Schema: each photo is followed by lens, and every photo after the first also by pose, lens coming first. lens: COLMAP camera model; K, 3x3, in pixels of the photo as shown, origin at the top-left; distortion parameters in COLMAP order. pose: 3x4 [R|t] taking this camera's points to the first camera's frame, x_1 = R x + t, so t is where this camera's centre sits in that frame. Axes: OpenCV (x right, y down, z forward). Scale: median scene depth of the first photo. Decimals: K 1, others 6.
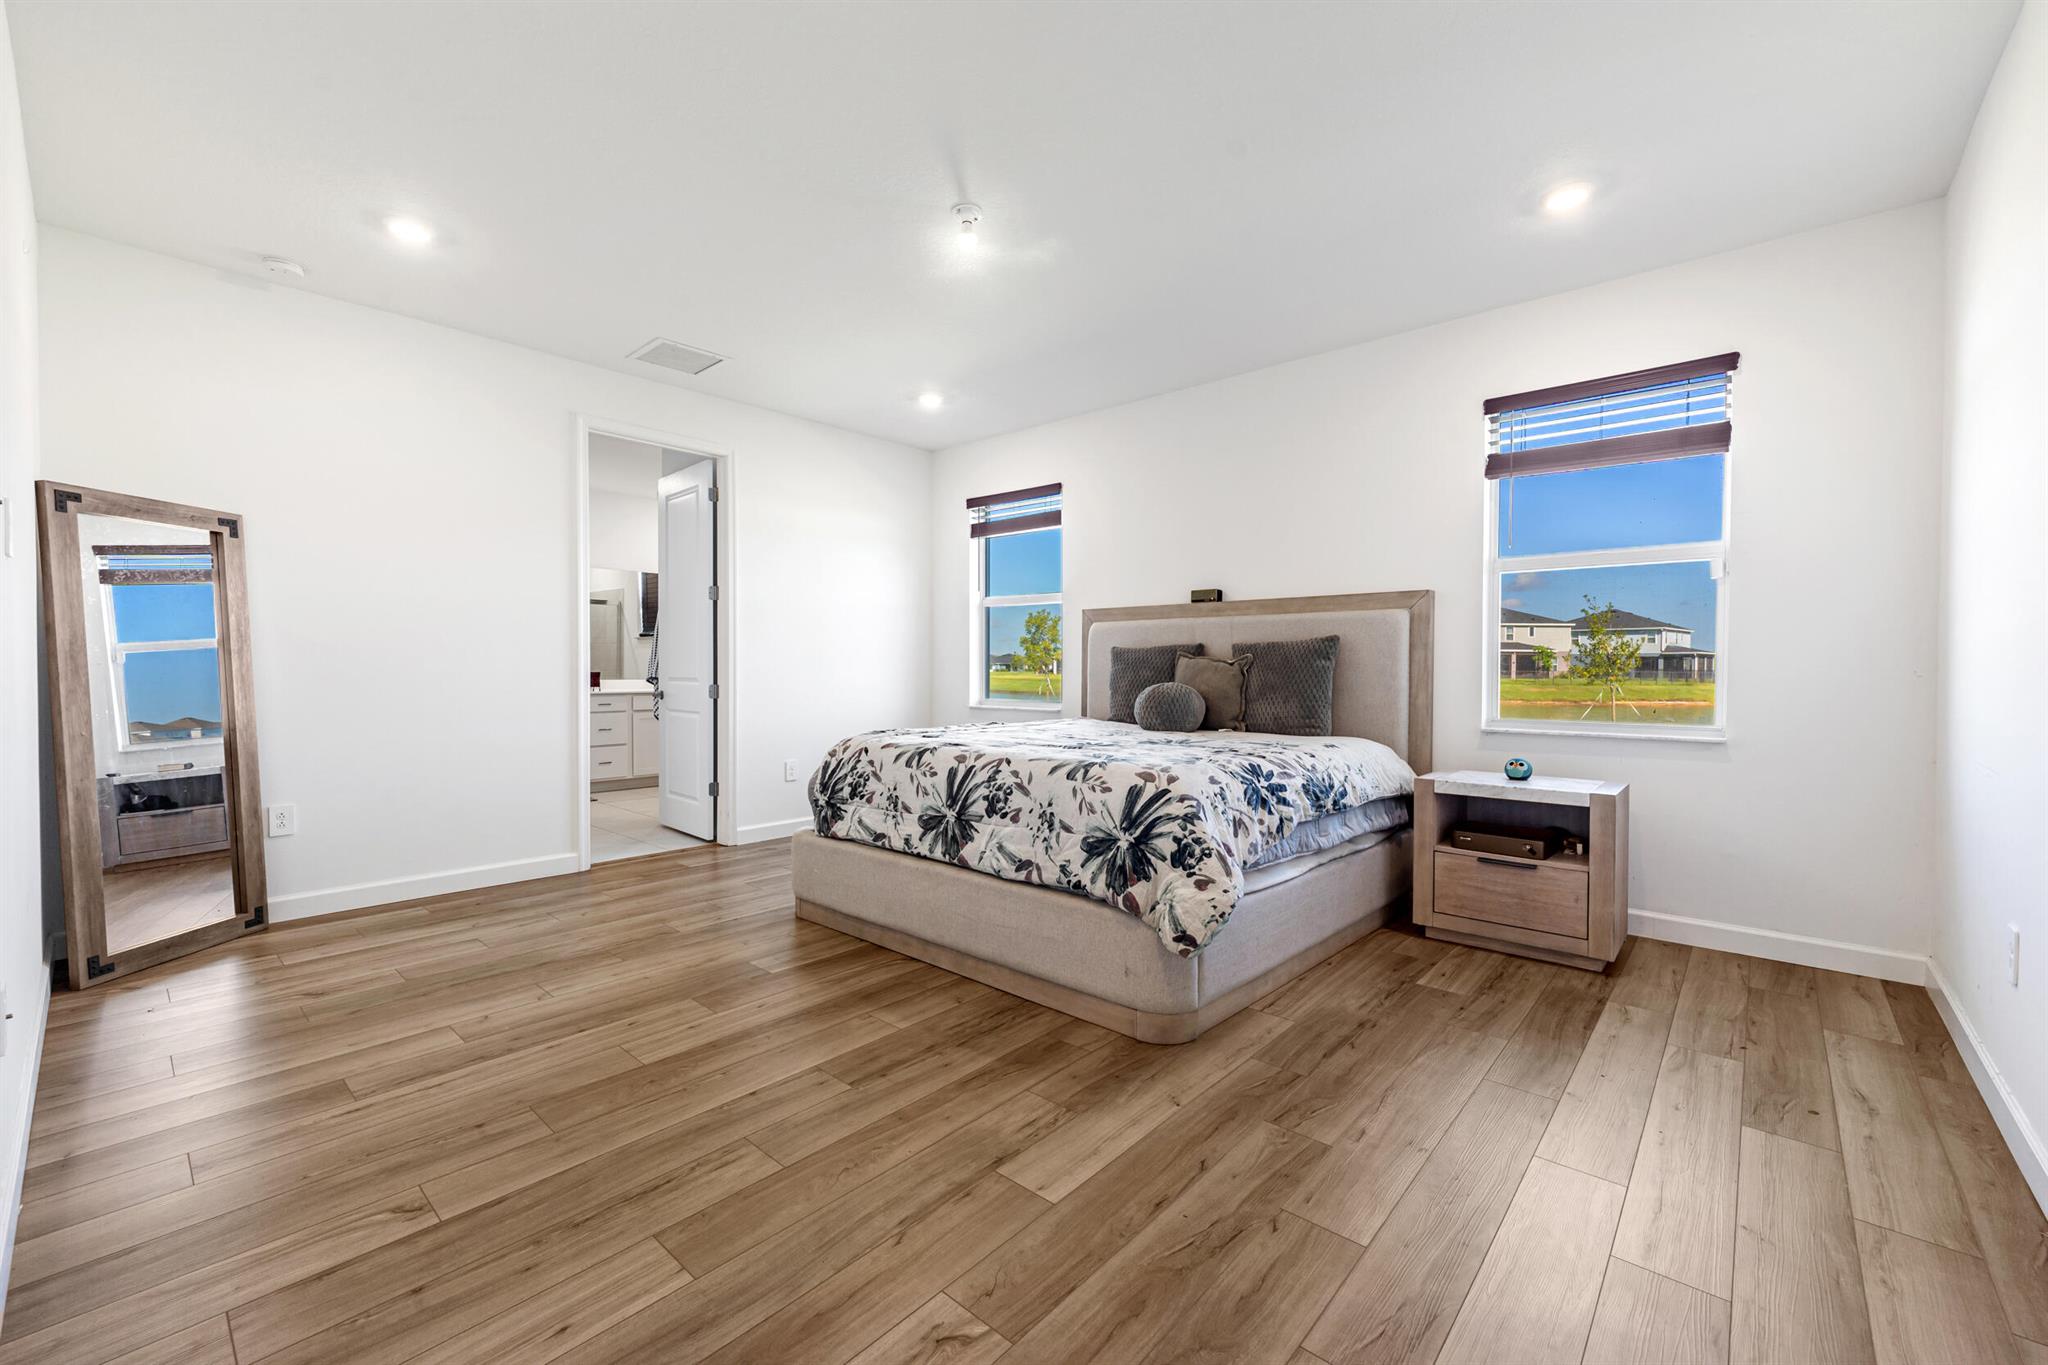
lens RADIAL K [[834.0, 0, 1028.2], [0, 834.0, 687.0], [0, 0, 1]] dist [0.001945, -0.001264]
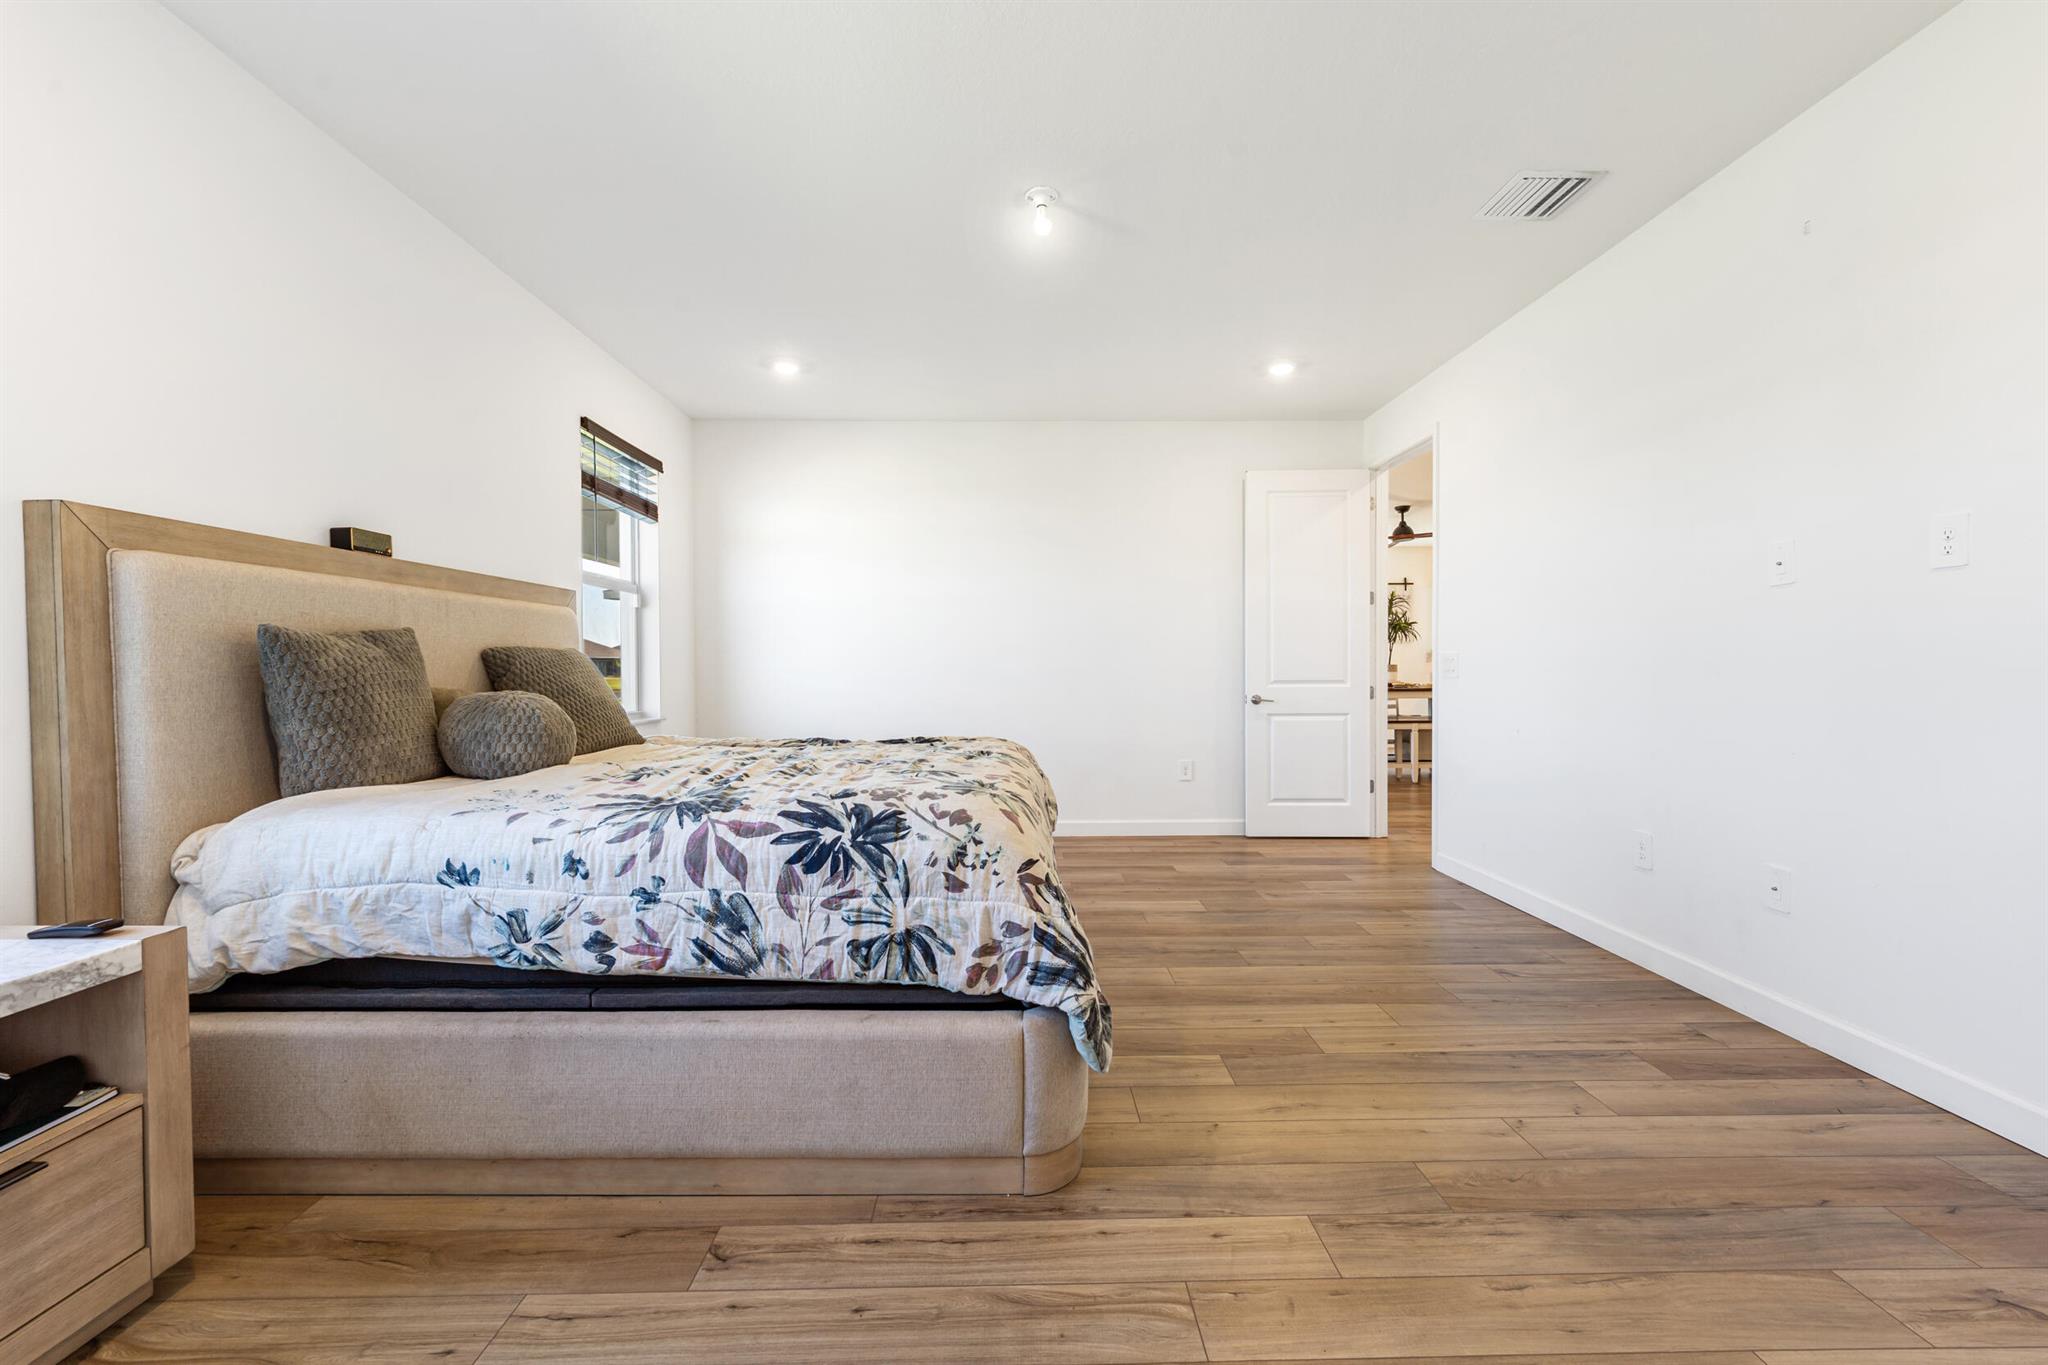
lens RADIAL K [[834.0, 0, 1027.5], [0, 834.0, 681.8], [0, 0, 1]] dist [0.001945, -0.001264]
pose [[-0.681666, -0.009812, 0.731598, -0.852339], [0.022953, 0.999131, 0.034786, -0.046725], [-0.731303, 0.040505, -0.680848, 1.862551]]
